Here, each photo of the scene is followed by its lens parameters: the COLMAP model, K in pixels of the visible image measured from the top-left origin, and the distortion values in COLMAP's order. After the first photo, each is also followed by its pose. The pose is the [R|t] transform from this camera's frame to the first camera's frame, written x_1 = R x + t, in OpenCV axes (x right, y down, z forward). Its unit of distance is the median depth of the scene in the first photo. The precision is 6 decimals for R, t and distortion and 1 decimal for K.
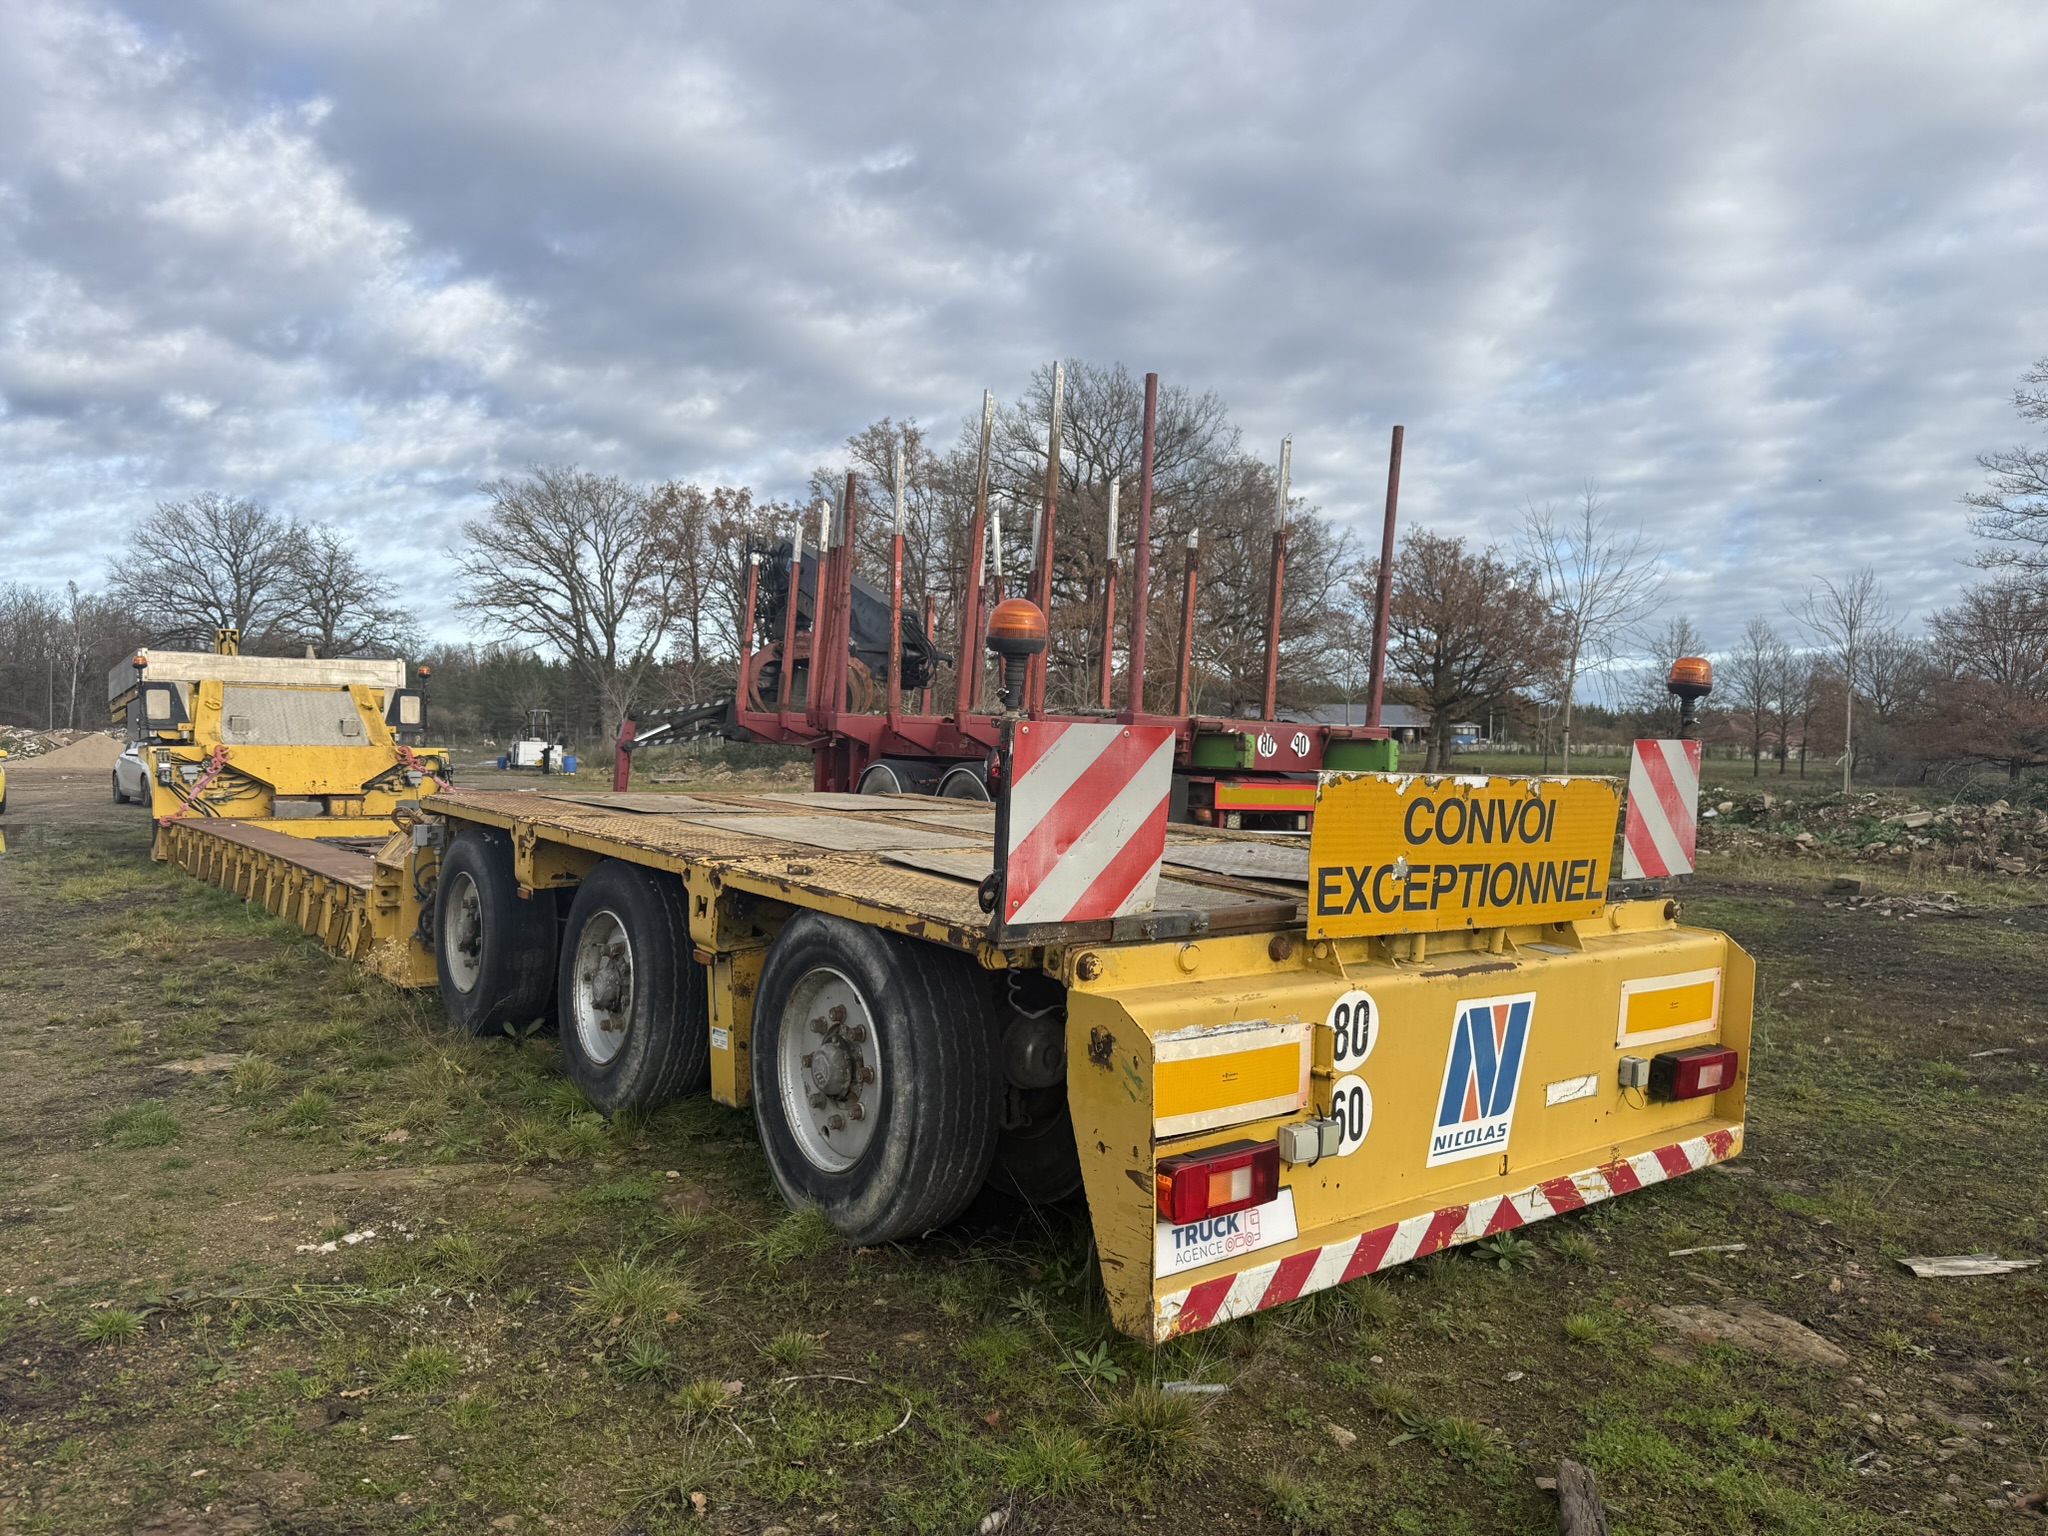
lens RADIAL K [[1540.9, 0, 1024.0], [0, 1540.9, 768.0], [0, 0, 1]] dist [0.058012, -0.084809]
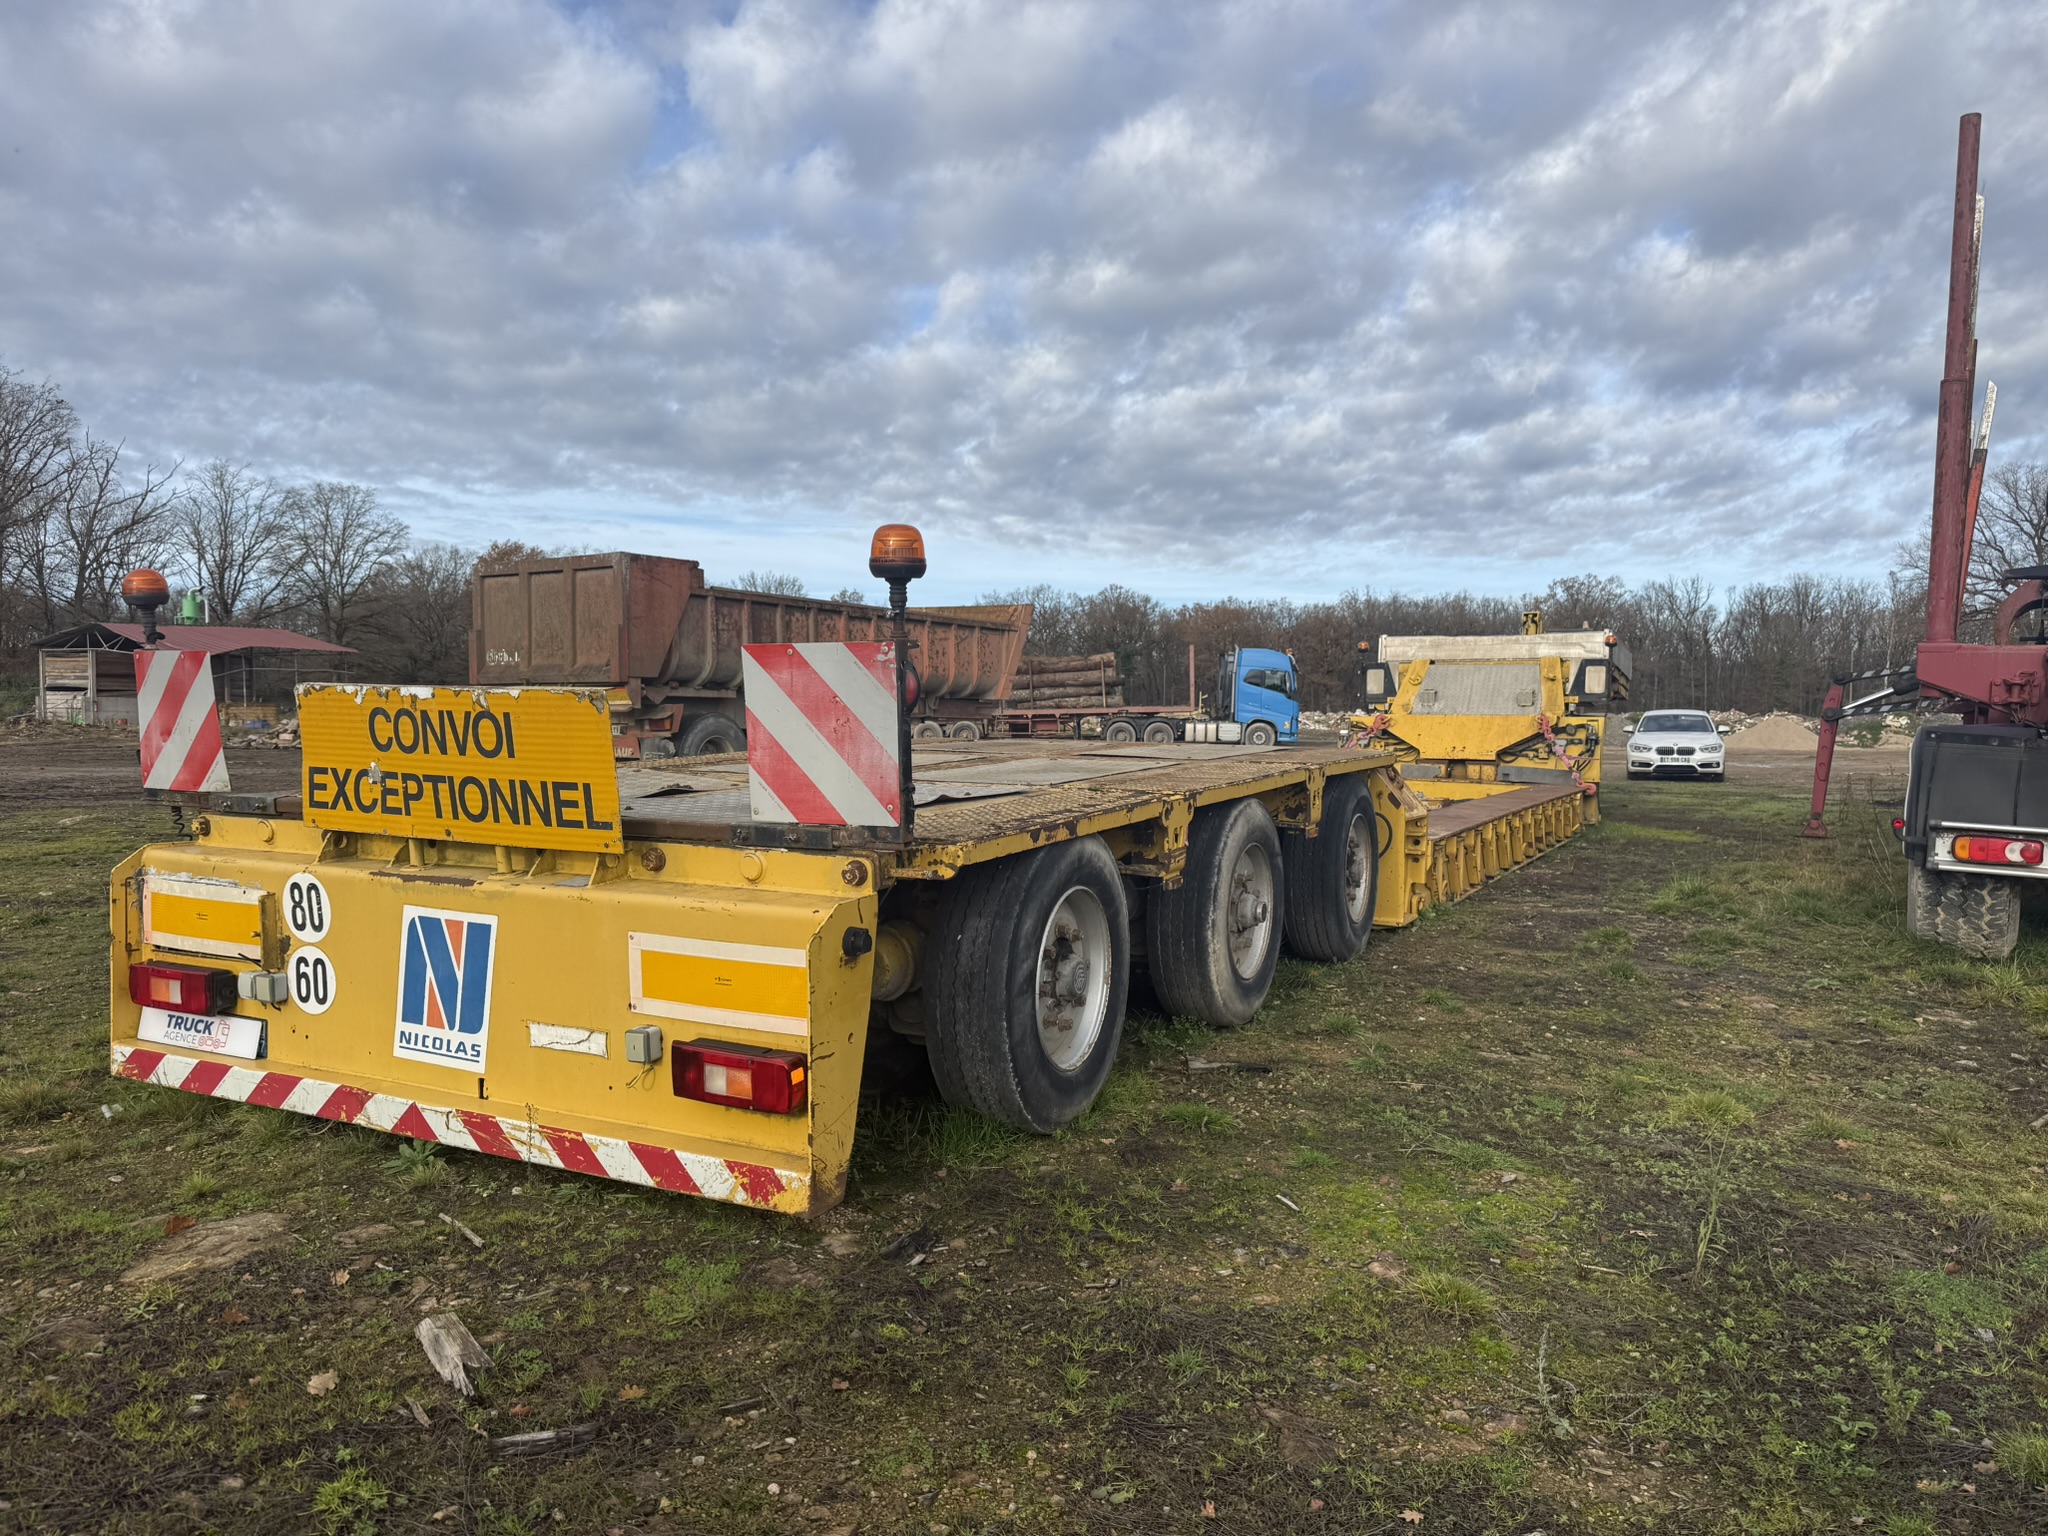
lens RADIAL K [[1534.0, 0, 1044.0], [0, 1534.0, 781.6], [0, 0, 1]] dist [0.059837, -0.088035]
pose [[0.370887, 0.026042, -0.928313, 1.297240], [-0.013835, 0.999651, 0.022516, 0.036079], [0.928575, 0.004492, 0.371117, 0.940077]]
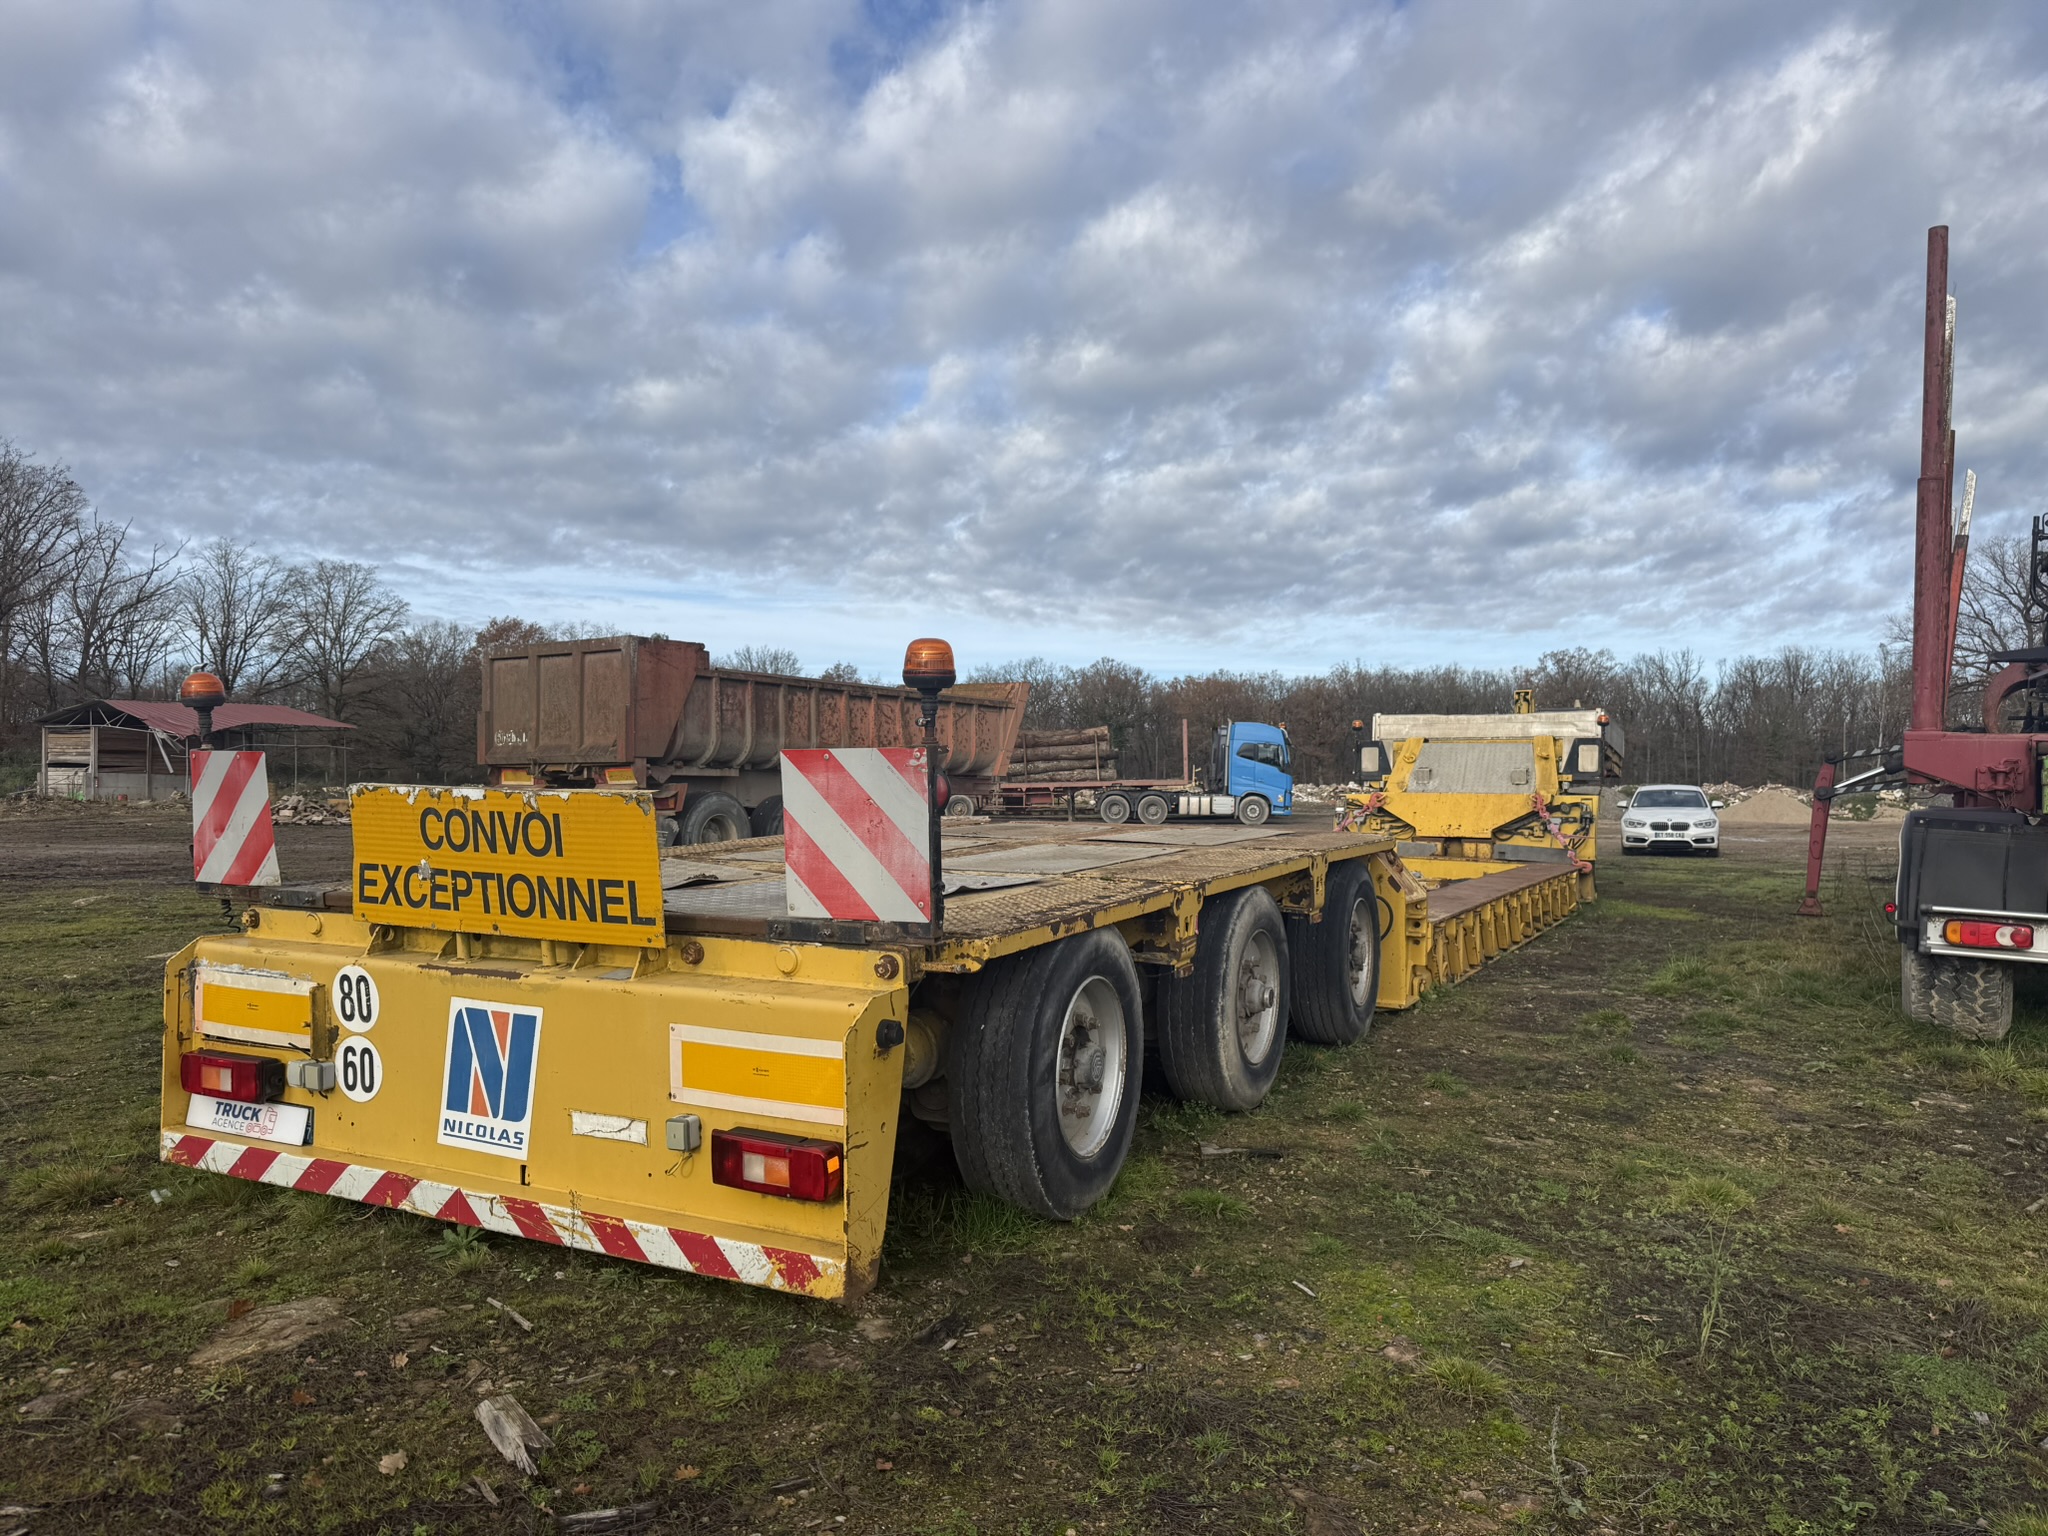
lens RADIAL K [[1540.9, 0, 1024.0], [0, 1540.9, 768.0], [0, 0, 1]] dist [0.058012, -0.084809]
pose [[0.364895, -0.024973, -0.930714, 1.337033], [-0.012149, 0.999427, -0.031580, 0.018737], [0.930969, 0.022830, 0.364383, 0.903061]]
